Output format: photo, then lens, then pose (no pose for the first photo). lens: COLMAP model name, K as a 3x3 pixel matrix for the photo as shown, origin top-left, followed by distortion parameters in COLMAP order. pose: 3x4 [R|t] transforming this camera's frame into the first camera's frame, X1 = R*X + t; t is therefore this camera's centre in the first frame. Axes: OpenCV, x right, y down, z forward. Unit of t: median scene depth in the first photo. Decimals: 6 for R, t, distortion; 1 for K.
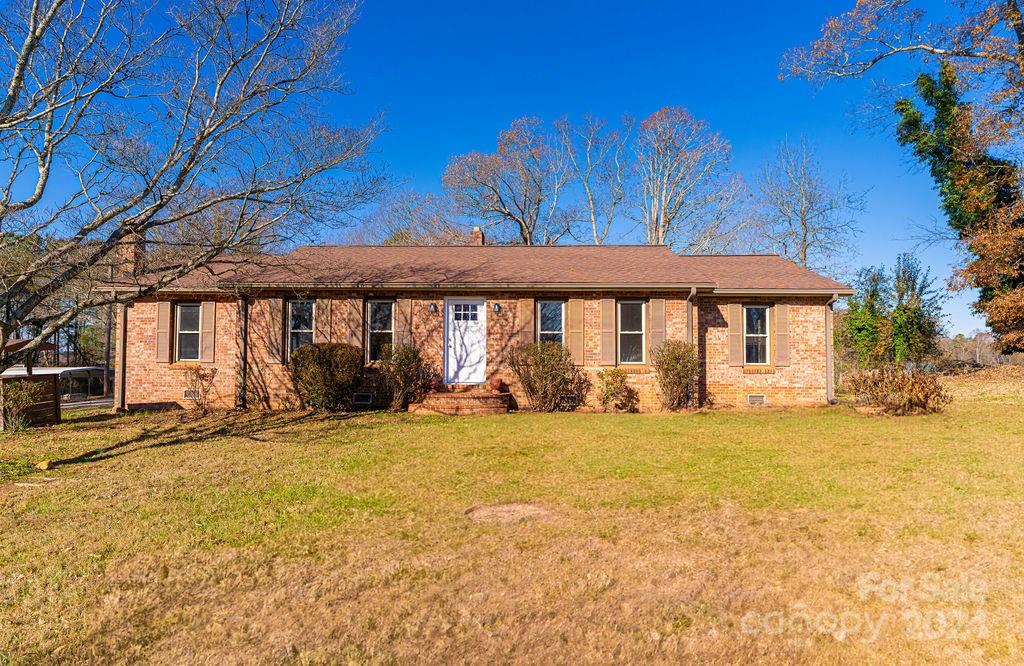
lens RADIAL K [[519.3, 0, 512.0], [0, 519.3, 350.1], [0, 0, 1]] dist [0.000656, -0.000159]
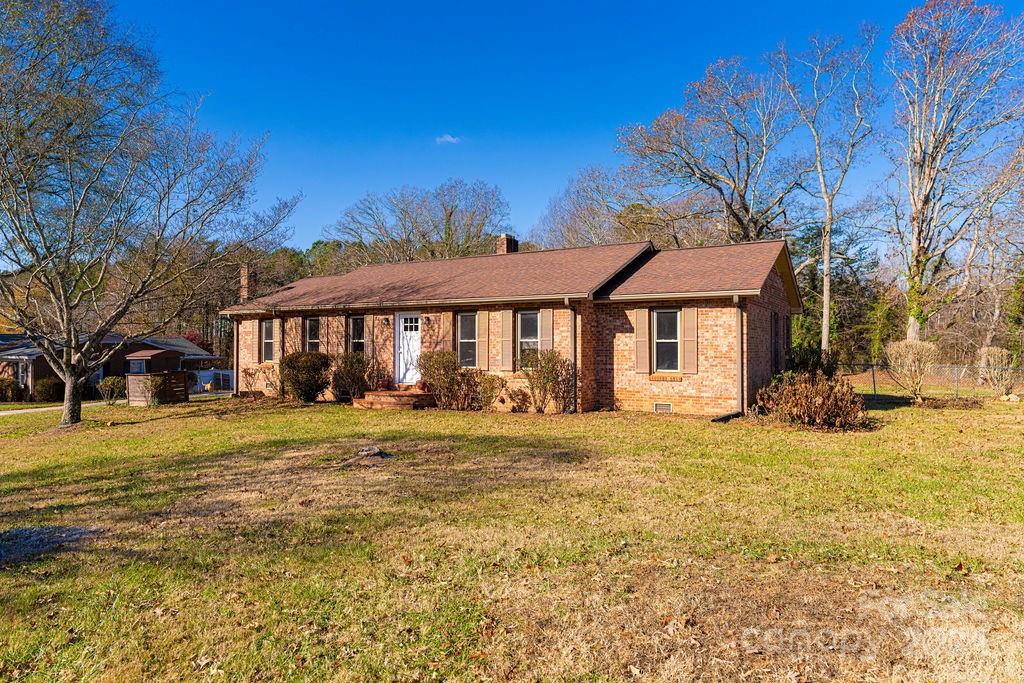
lens RADIAL K [[616.1, 0, 512.0], [0, 616.1, 341.5], [0, 0, 1]] dist [0.002864, 0.000626]
pose [[0.872429, -0.006591, -0.488697, 0.822300], [0.013545, 0.999851, 0.010695, -0.045569], [0.488554, -0.015950, 0.872388, -0.132458]]
